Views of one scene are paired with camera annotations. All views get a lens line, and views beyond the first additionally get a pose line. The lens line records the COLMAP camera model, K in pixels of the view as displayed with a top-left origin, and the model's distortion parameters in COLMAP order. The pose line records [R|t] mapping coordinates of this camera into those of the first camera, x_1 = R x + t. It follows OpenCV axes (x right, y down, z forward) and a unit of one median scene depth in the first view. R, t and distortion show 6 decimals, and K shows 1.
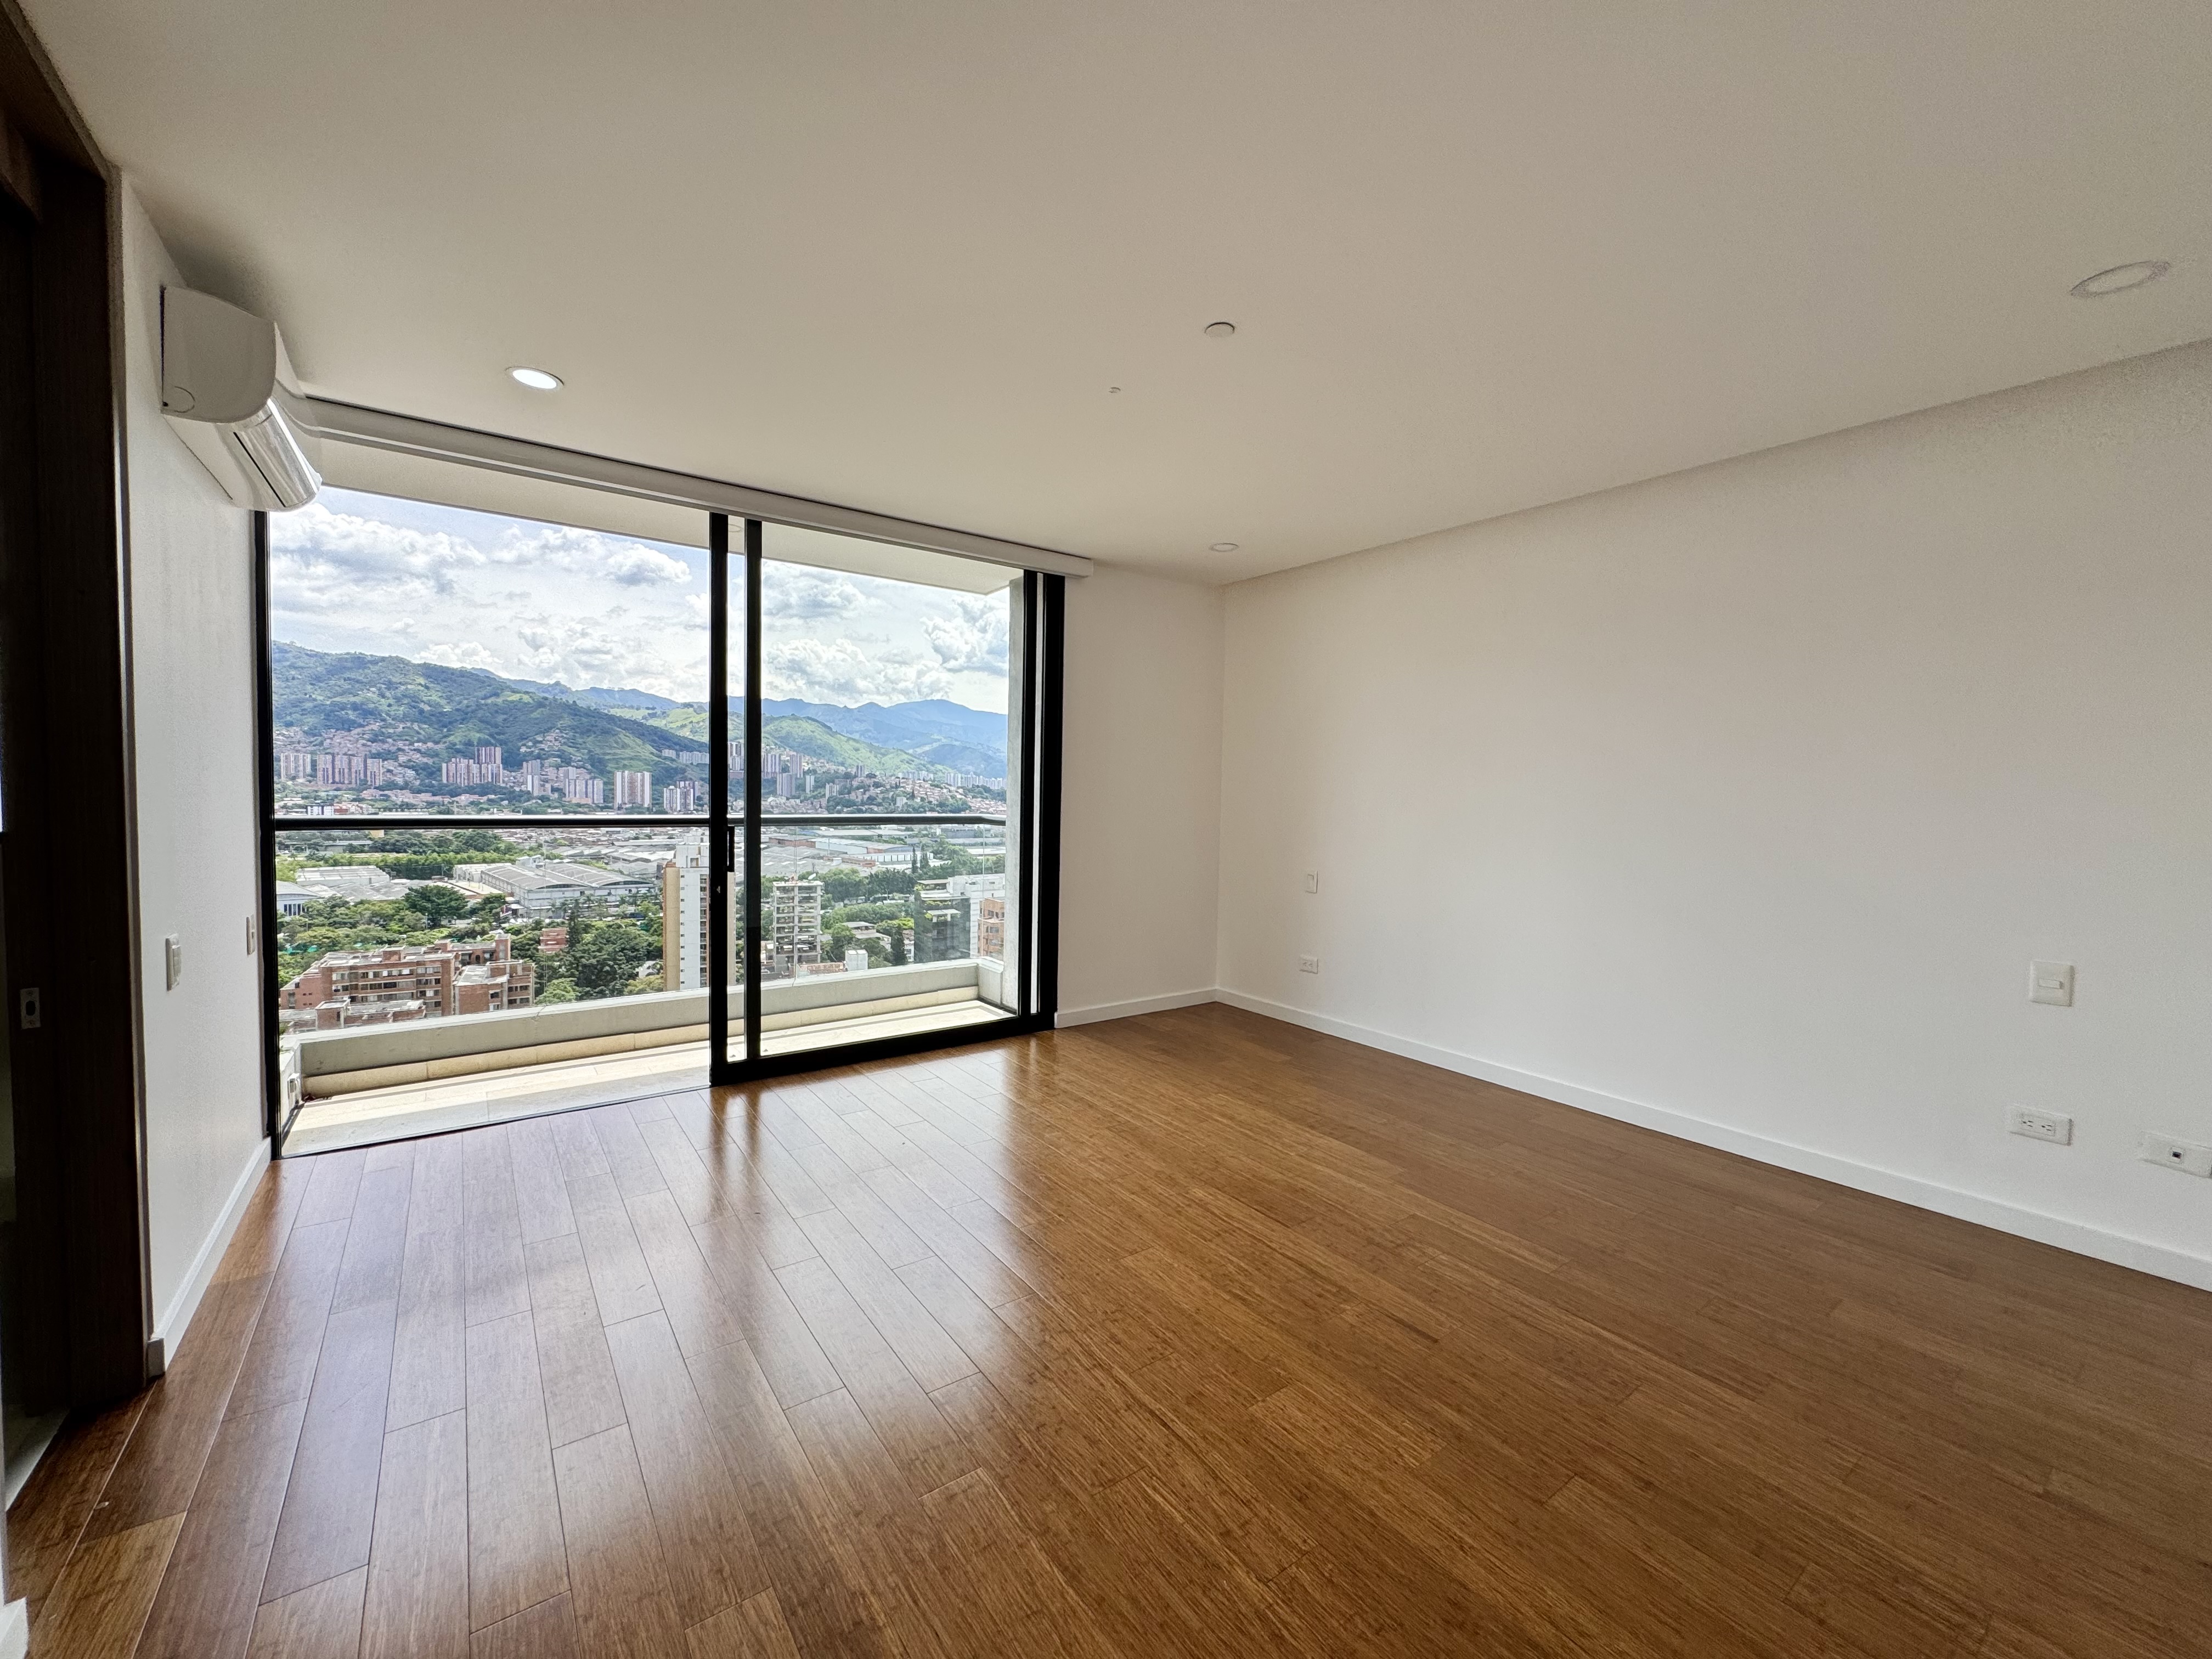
lens RADIAL K [[885.9, 0, 1112.1], [0, 885.9, 829.8], [0, 0, 1]] dist [-0.003888, 0.000751]
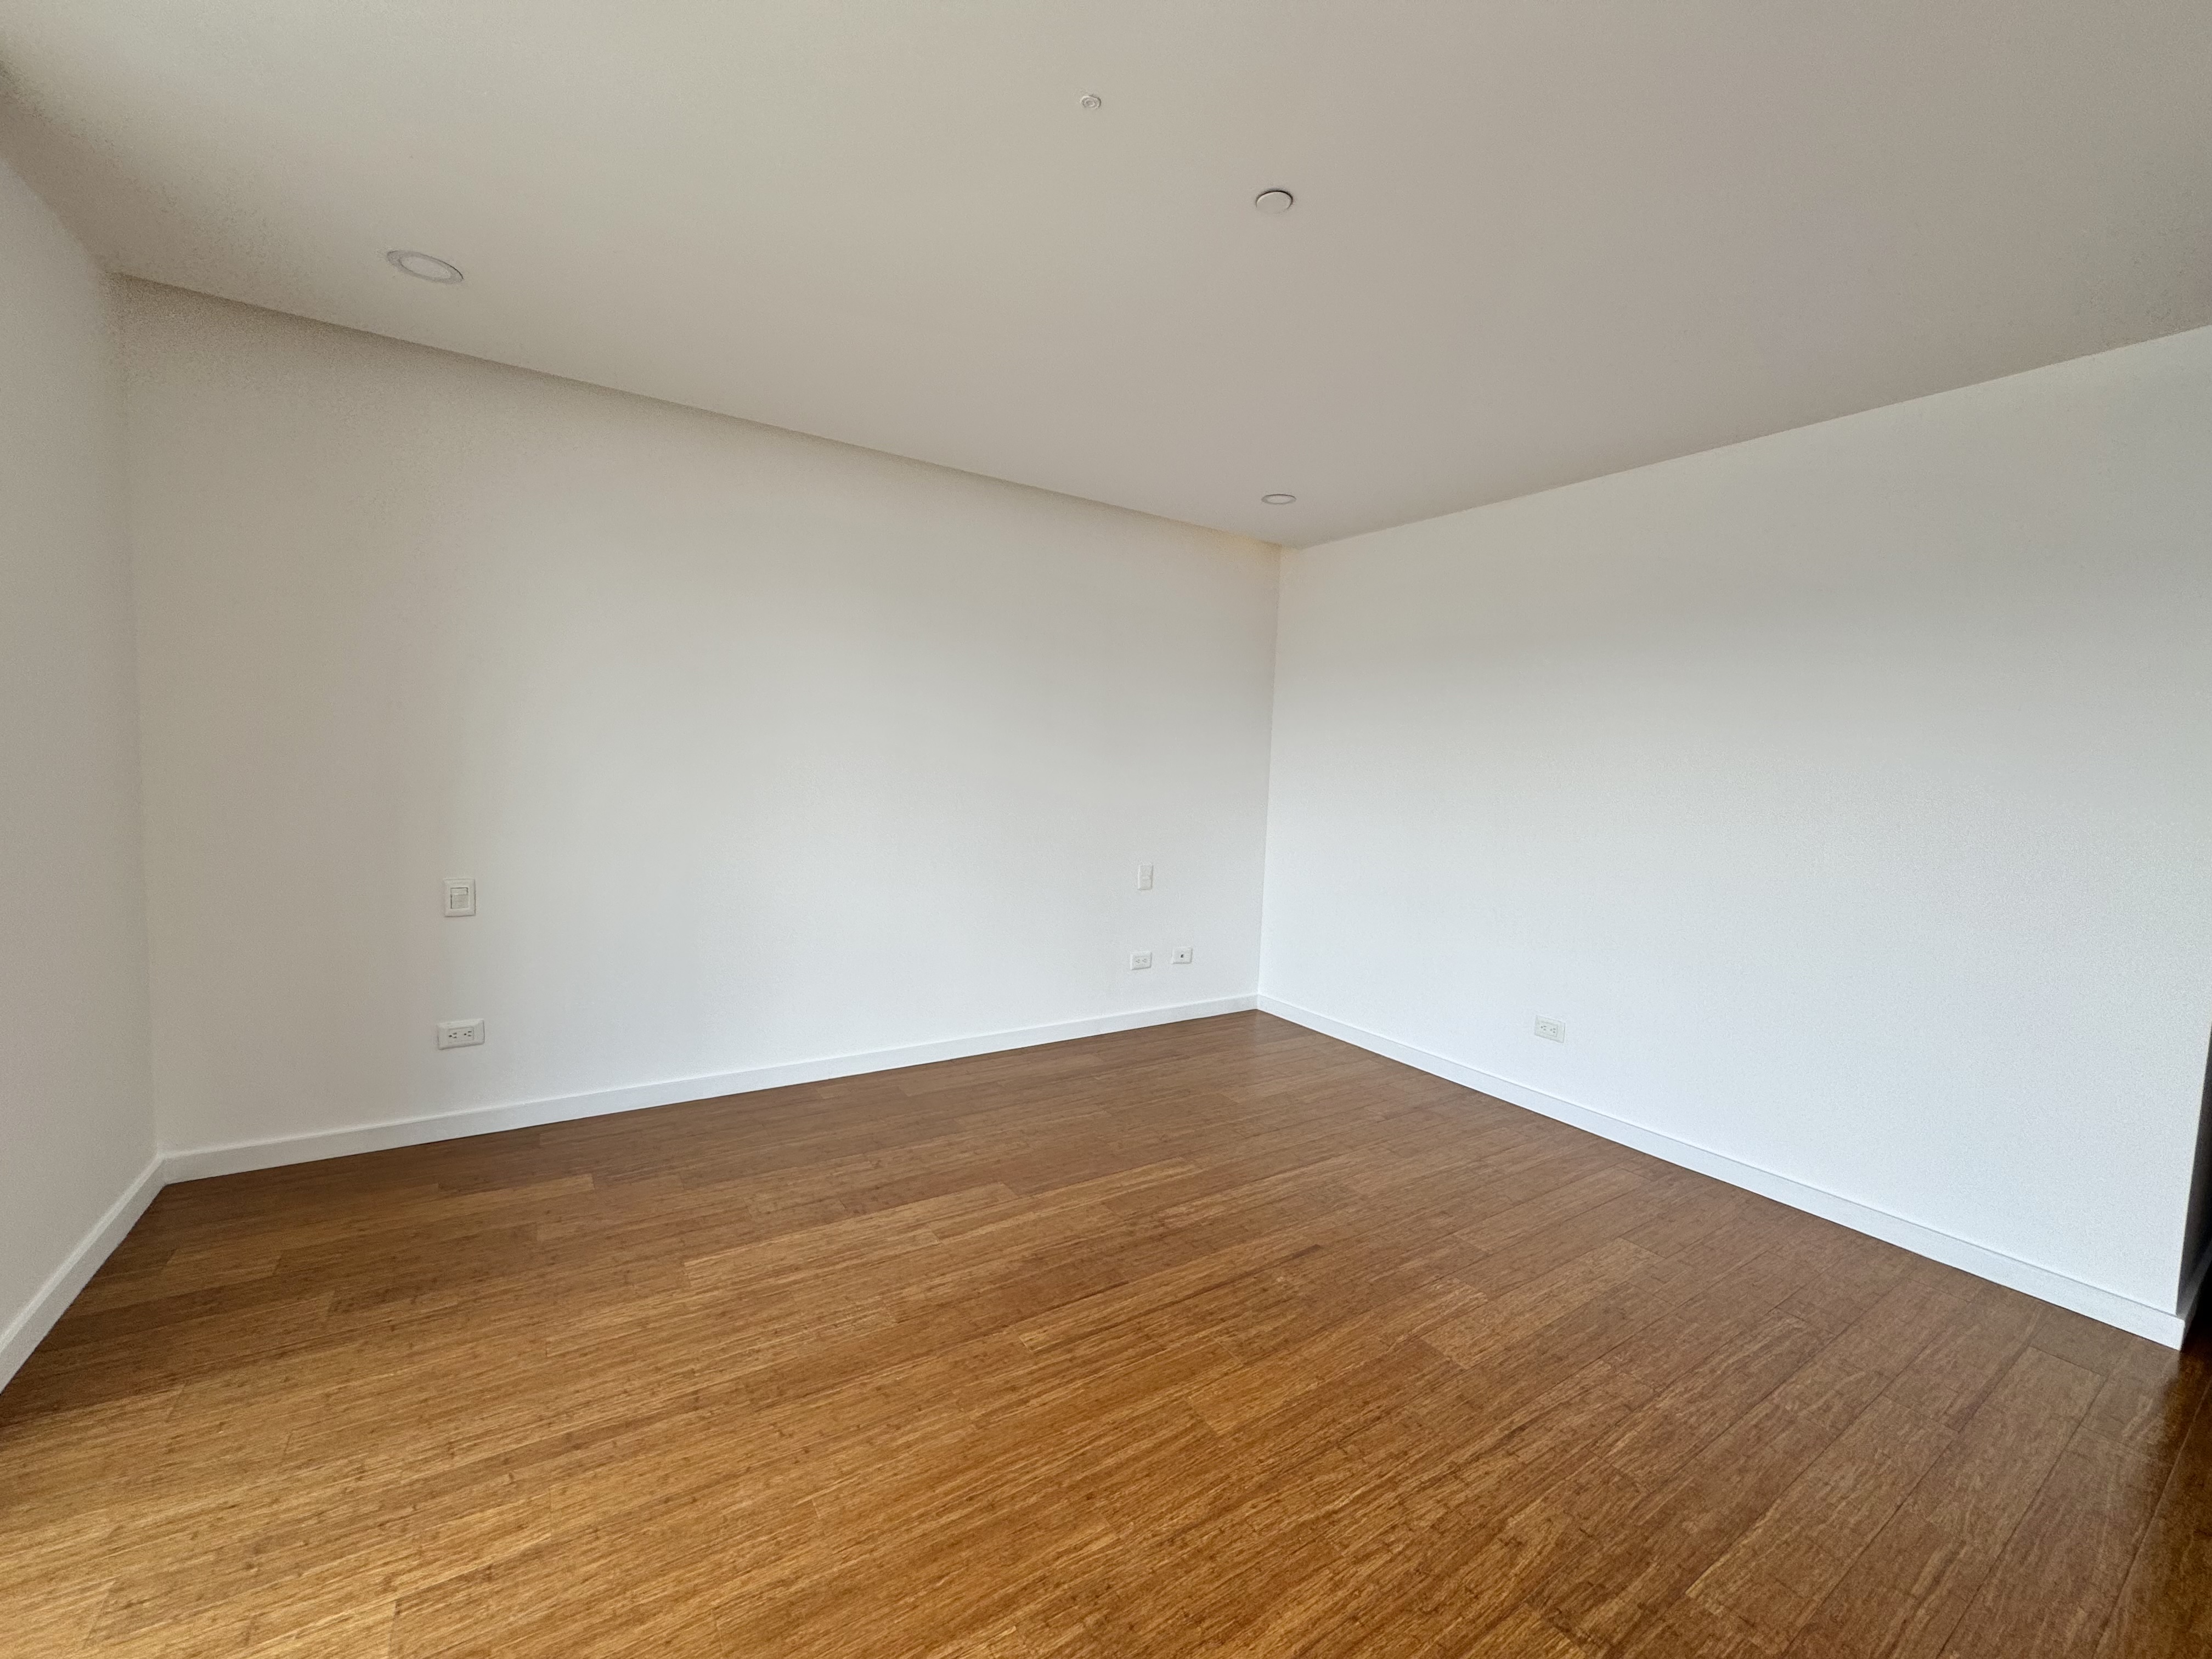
lens RADIAL K [[885.9, 0, 1109.3], [0, 885.9, 818.4], [0, 0, 1]] dist [-0.003888, 0.000751]
pose [[0.054904, -0.076835, 0.995531, -0.550772], [0.006643, 0.997041, 0.076585, -0.060488], [-0.998470, 0.002409, 0.055252, 0.850305]]
